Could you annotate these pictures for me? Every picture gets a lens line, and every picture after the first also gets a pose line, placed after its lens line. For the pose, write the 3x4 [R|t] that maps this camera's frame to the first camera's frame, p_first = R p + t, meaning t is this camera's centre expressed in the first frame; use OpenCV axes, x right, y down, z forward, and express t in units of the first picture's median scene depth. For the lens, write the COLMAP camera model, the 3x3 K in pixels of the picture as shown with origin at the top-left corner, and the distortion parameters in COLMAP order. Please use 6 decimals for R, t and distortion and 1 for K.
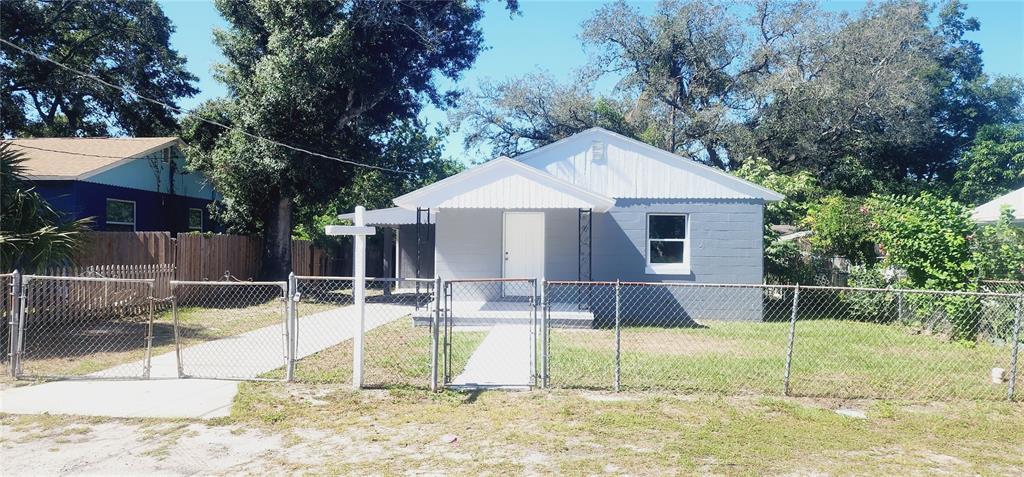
lens RADIAL K [[686.5, 0, 511.7], [0, 686.5, 224.2], [0, 0, 1]] dist [0.109777, -0.106274]
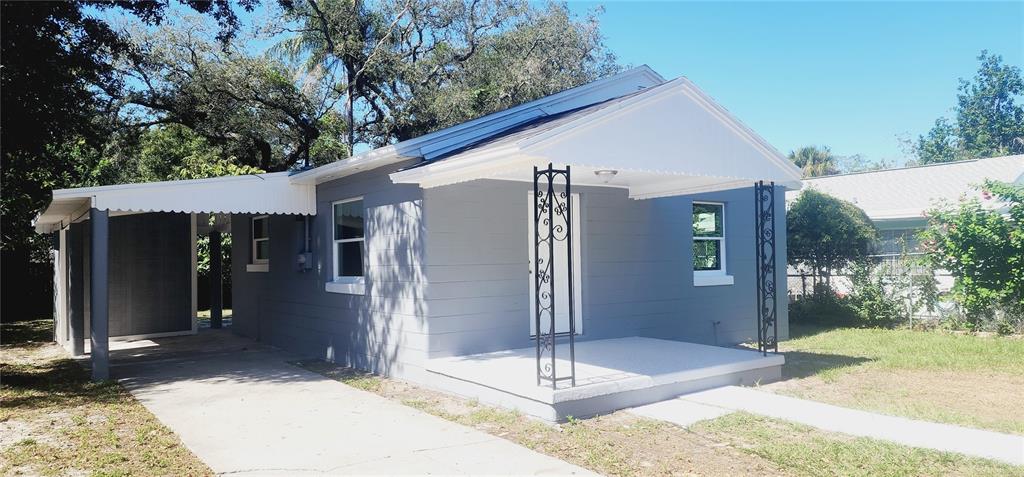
lens RADIAL K [[688.8, 0, 513.4], [0, 688.8, 237.9], [0, 0, 1]] dist [0.088865, -0.102705]
pose [[0.764369, -0.001112, 0.644779, -0.394136], [0.000427, 0.999999, 0.001218, 0.021761], [-0.644779, -0.000655, 0.764368, 0.581511]]
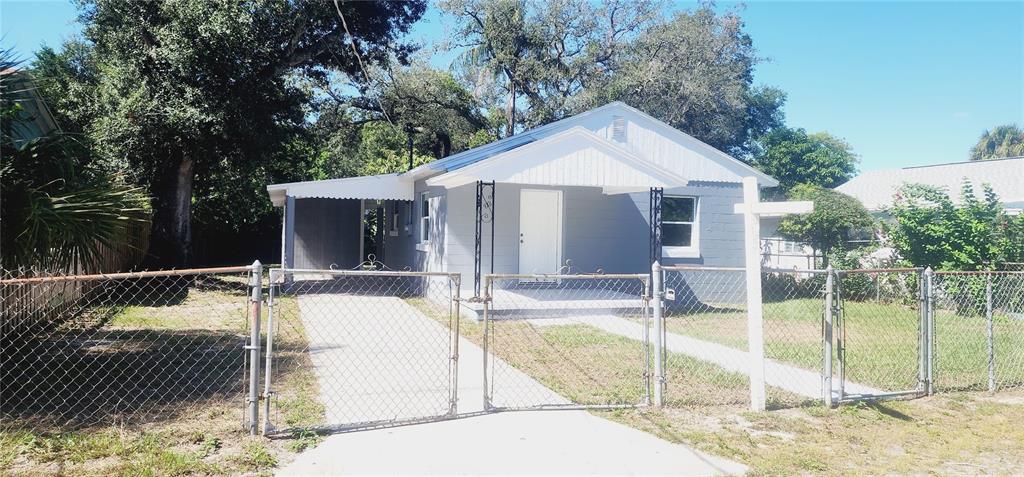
lens RADIAL K [[686.5, 0, 511.7], [0, 686.5, 224.2], [0, 0, 1]] dist [0.109777, -0.106274]
pose [[0.924804, 0.013342, 0.380211, -0.365333], [-0.023860, 0.999452, 0.022962, 0.008021], [-0.379696, -0.030307, 0.924615, 0.184012]]
